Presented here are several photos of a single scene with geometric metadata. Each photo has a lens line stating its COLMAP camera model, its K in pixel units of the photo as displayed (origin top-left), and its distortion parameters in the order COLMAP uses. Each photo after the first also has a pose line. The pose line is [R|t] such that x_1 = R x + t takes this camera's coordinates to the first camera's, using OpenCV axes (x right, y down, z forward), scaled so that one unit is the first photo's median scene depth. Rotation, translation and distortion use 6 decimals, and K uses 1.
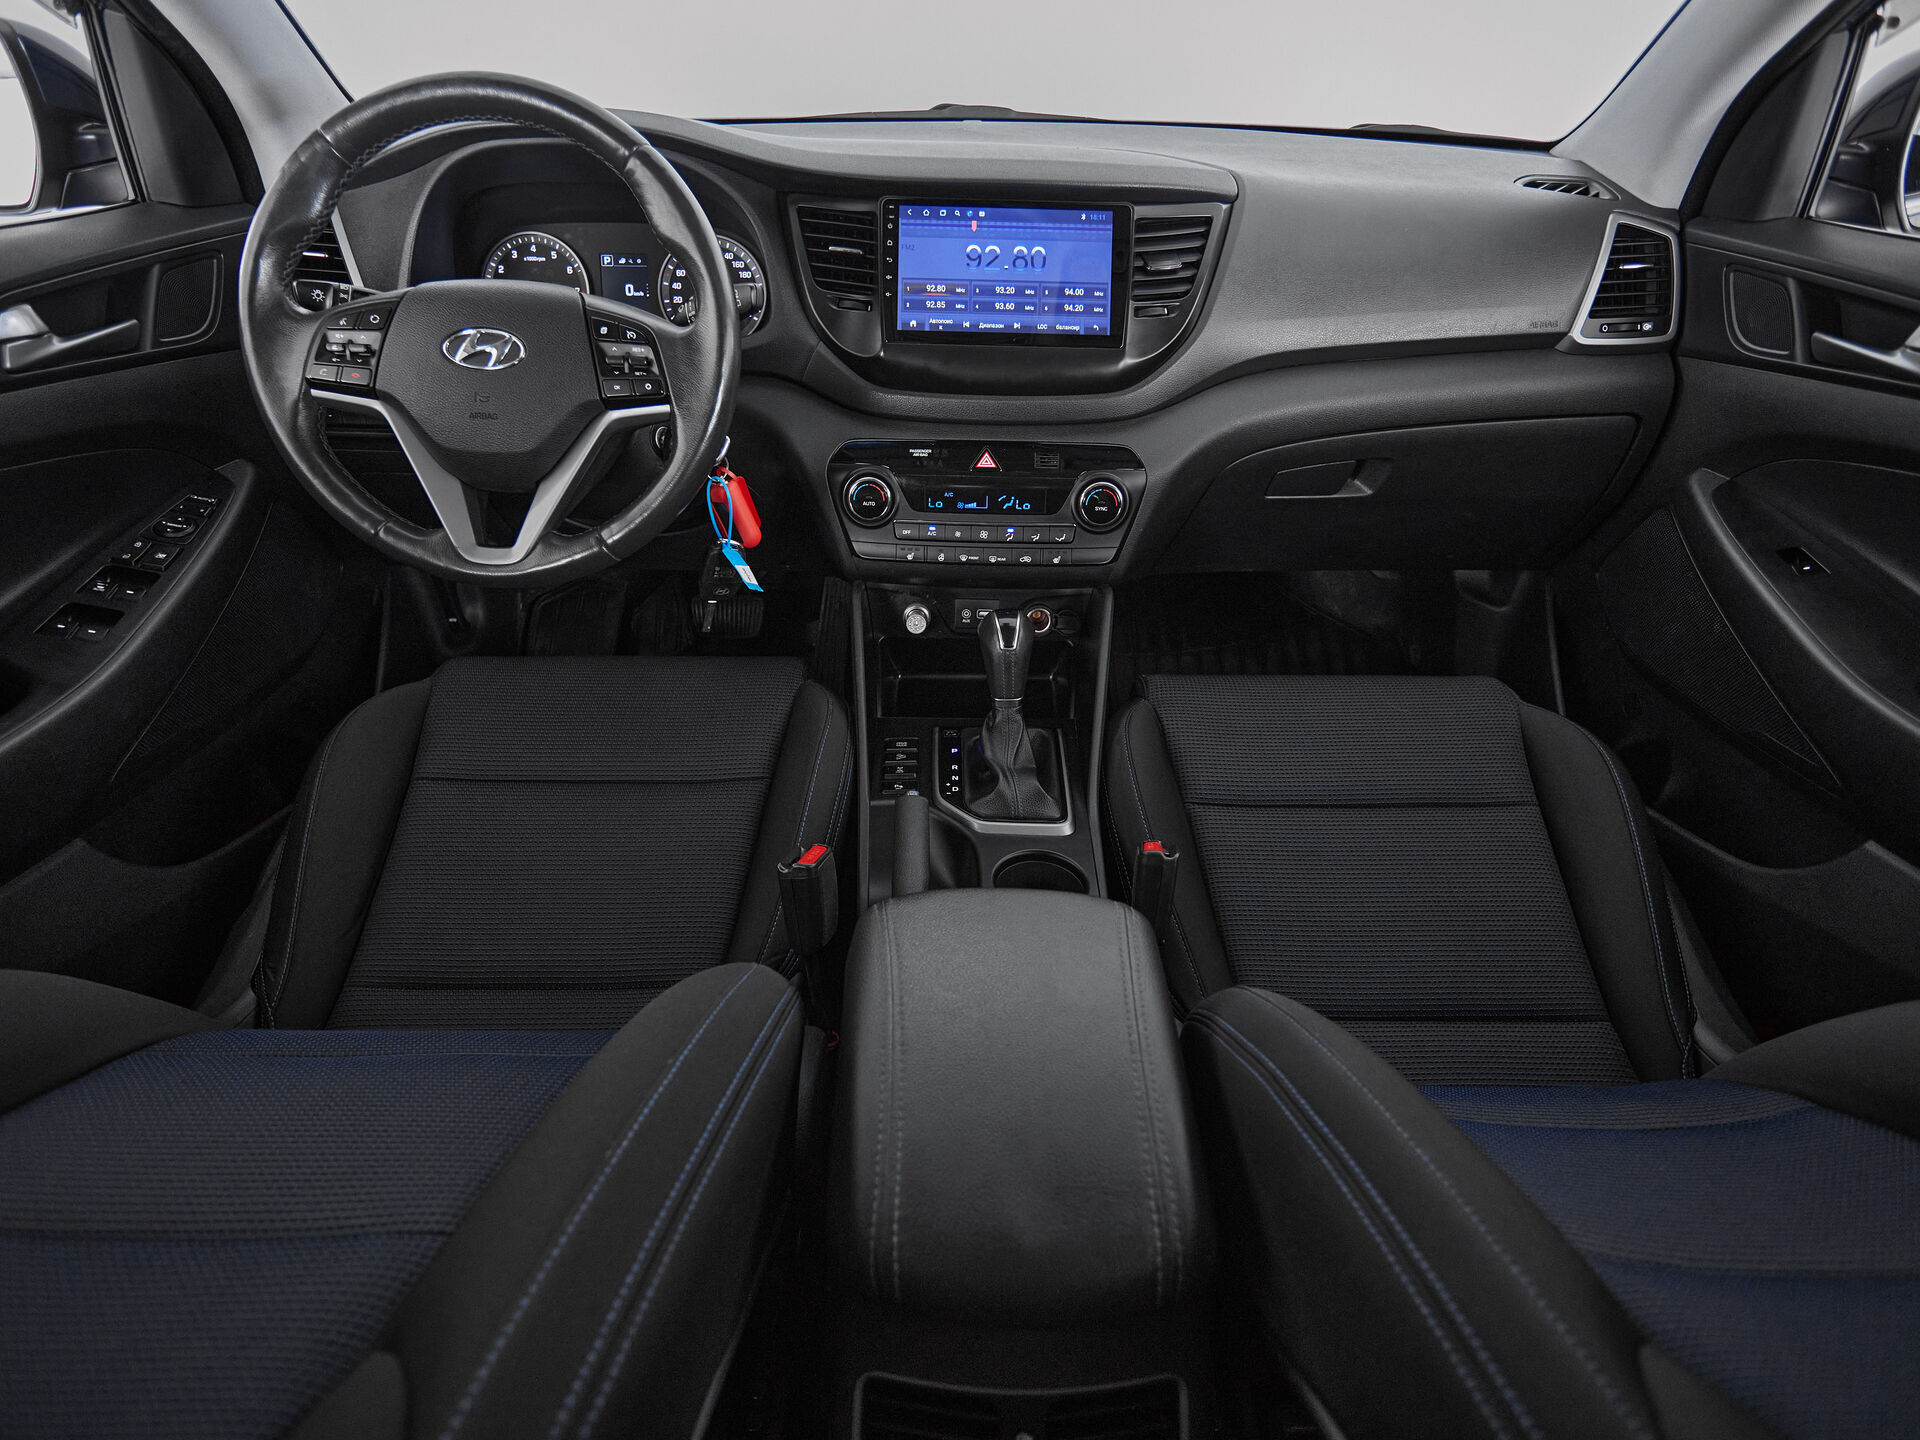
lens RADIAL K [[1018.4, 0, 958.4], [0, 1018.4, 720.3], [0, 0, 1]] dist [0.001269, -0.004319]
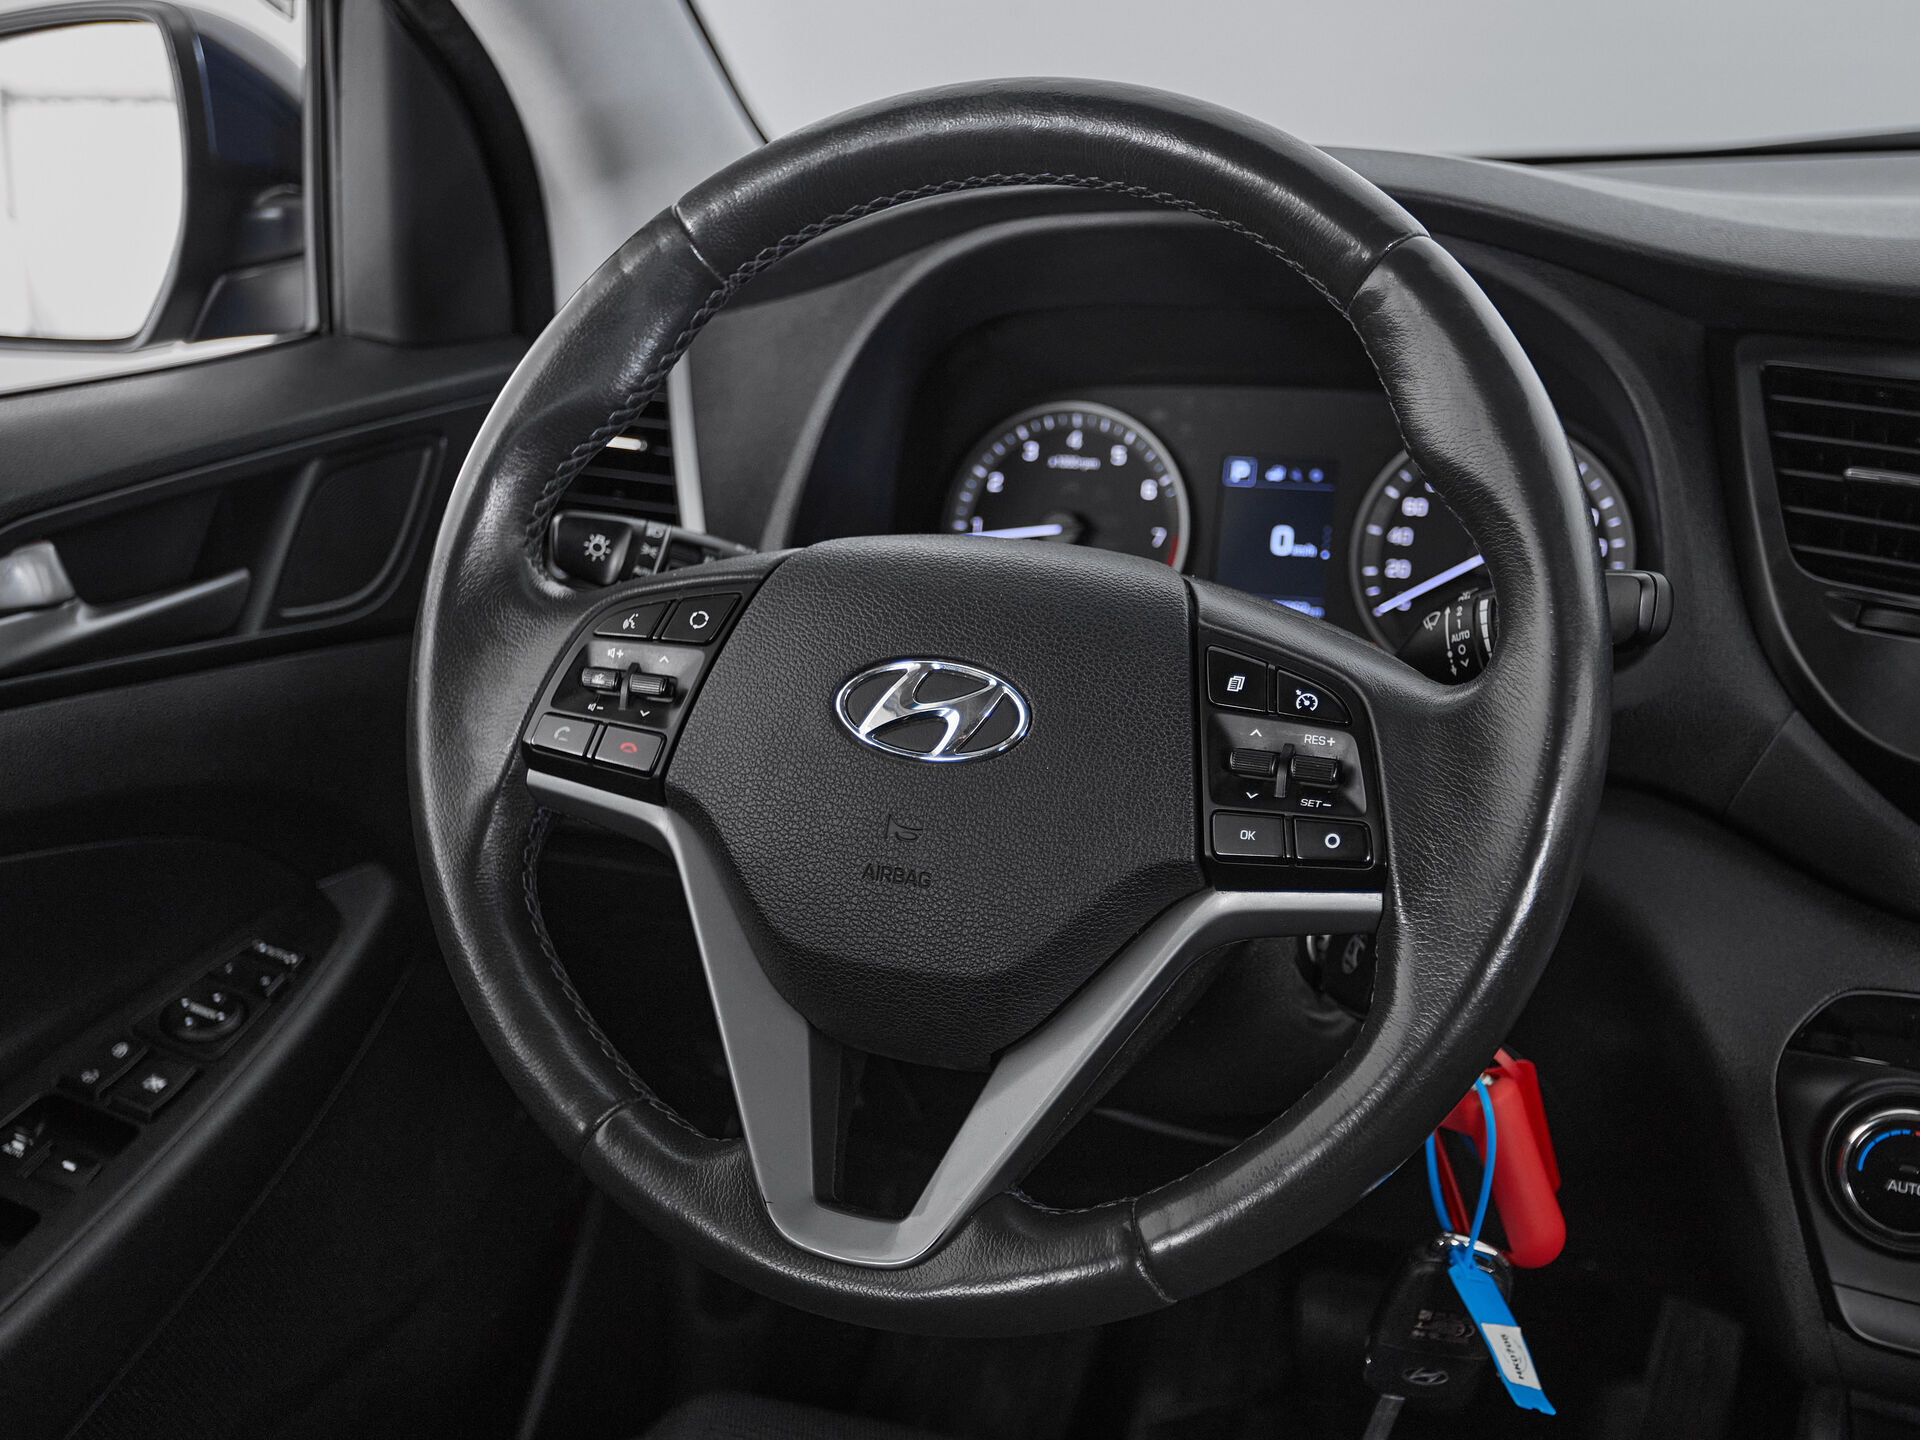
lens RADIAL K [[2376.0, 0, 928.3], [0, 2376.0, 711.3], [0, 0, 1]] dist [0.019332, 0.000000]
pose [[0.917409, 0.072850, -0.391221, -0.088794], [-0.183998, 0.949356, -0.254693, -0.105390], [0.352853, 0.305641, 0.884352, 0.157329]]
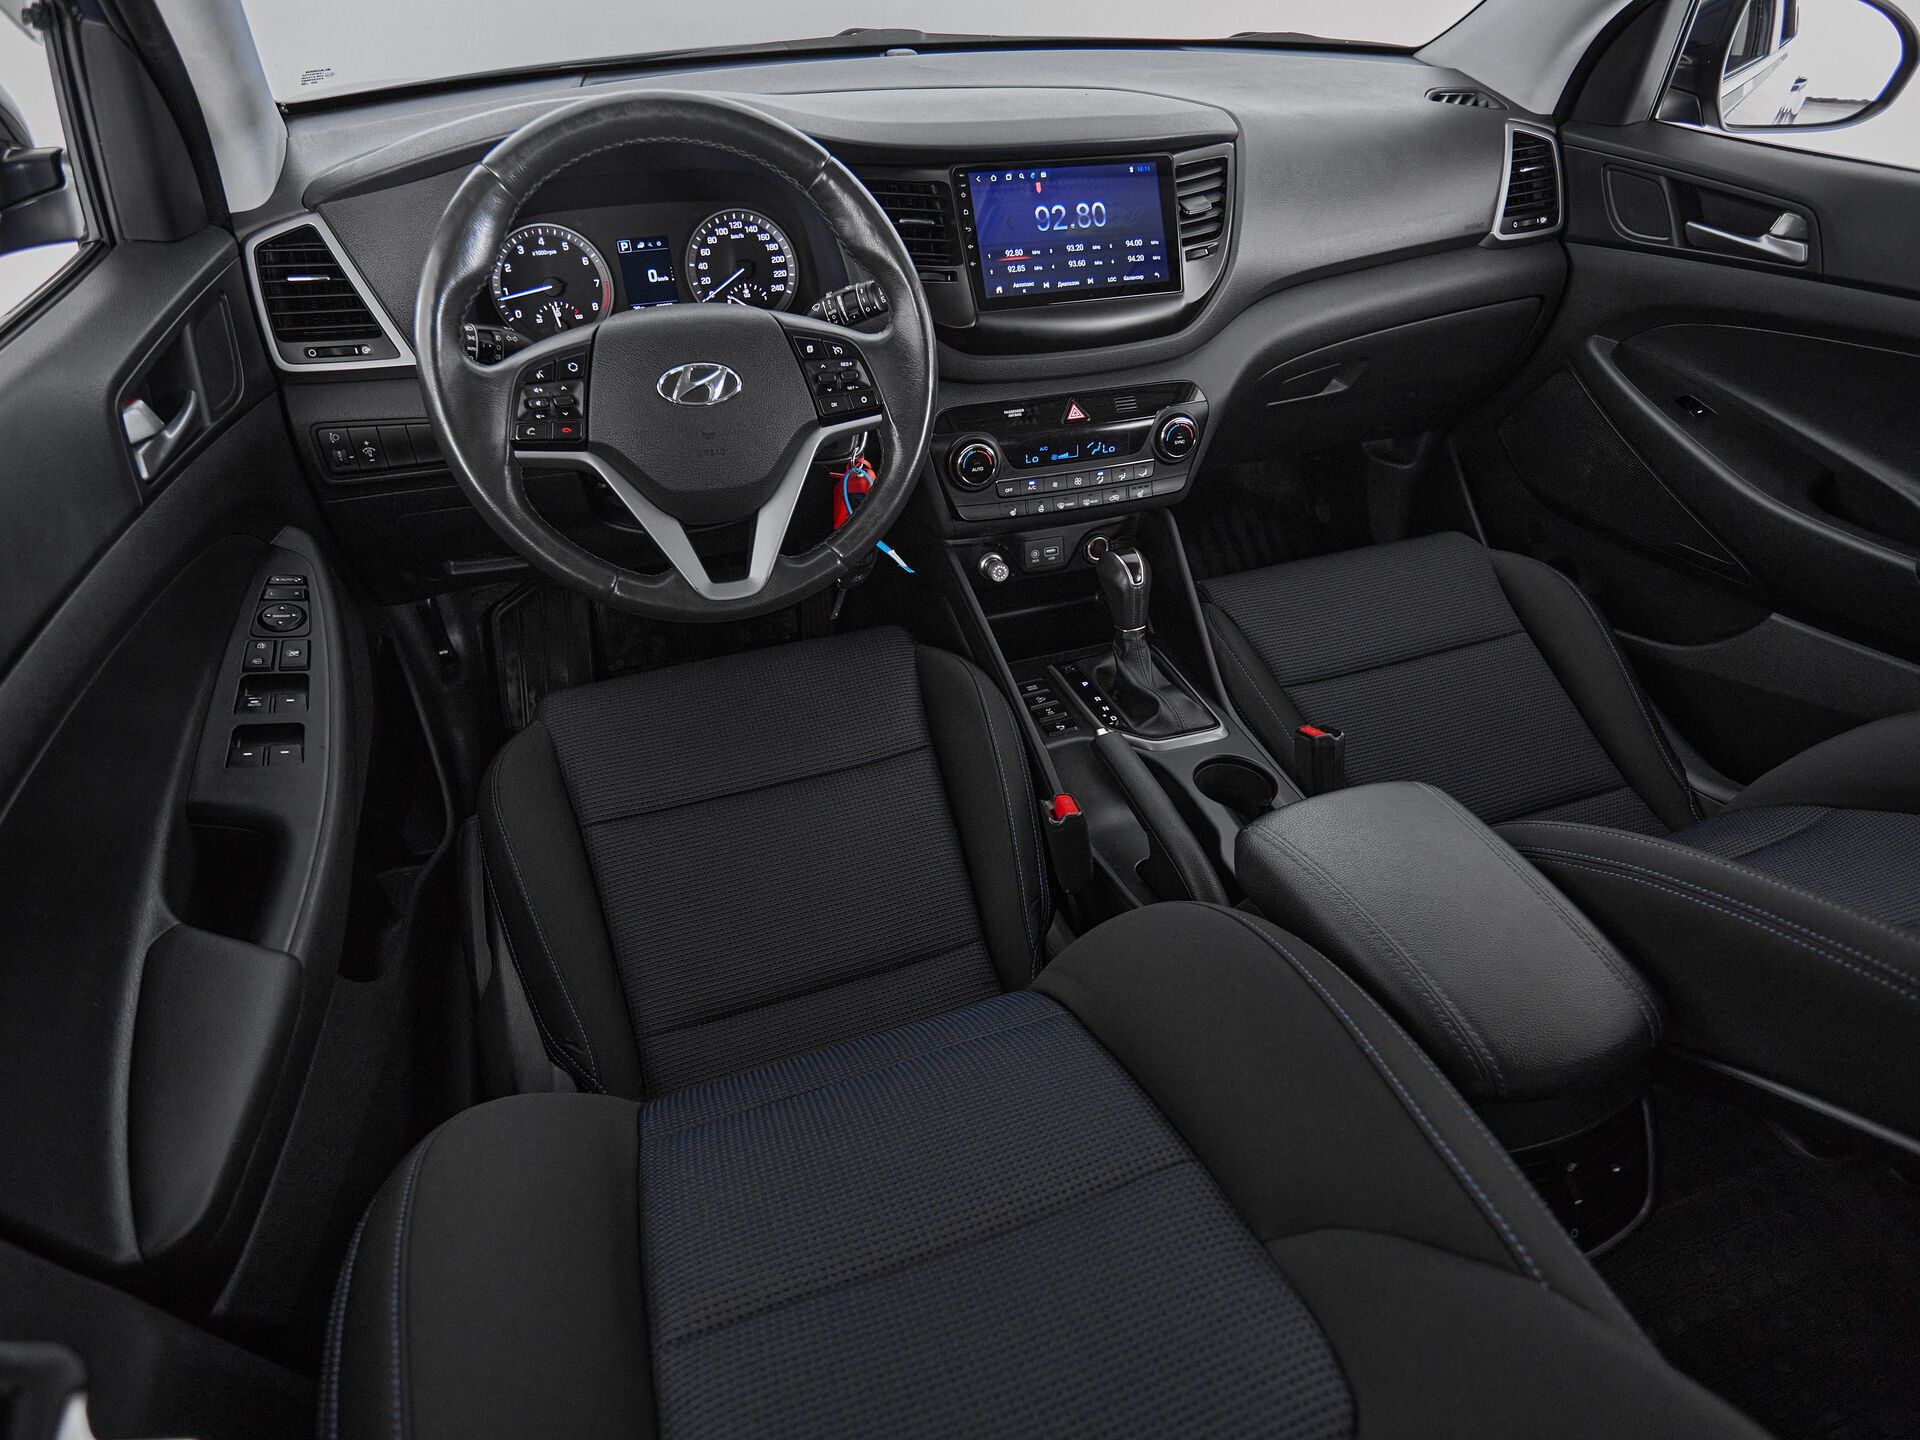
lens RADIAL K [[1018.4, 0, 949.7], [0, 1018.4, 713.8], [0, 0, 1]] dist [0.001269, -0.004319]
pose [[0.948314, -0.209460, 0.238386, -0.423427], [0.182610, 0.974569, 0.129879, -0.110752], [-0.259528, -0.079634, 0.962447, -0.020694]]
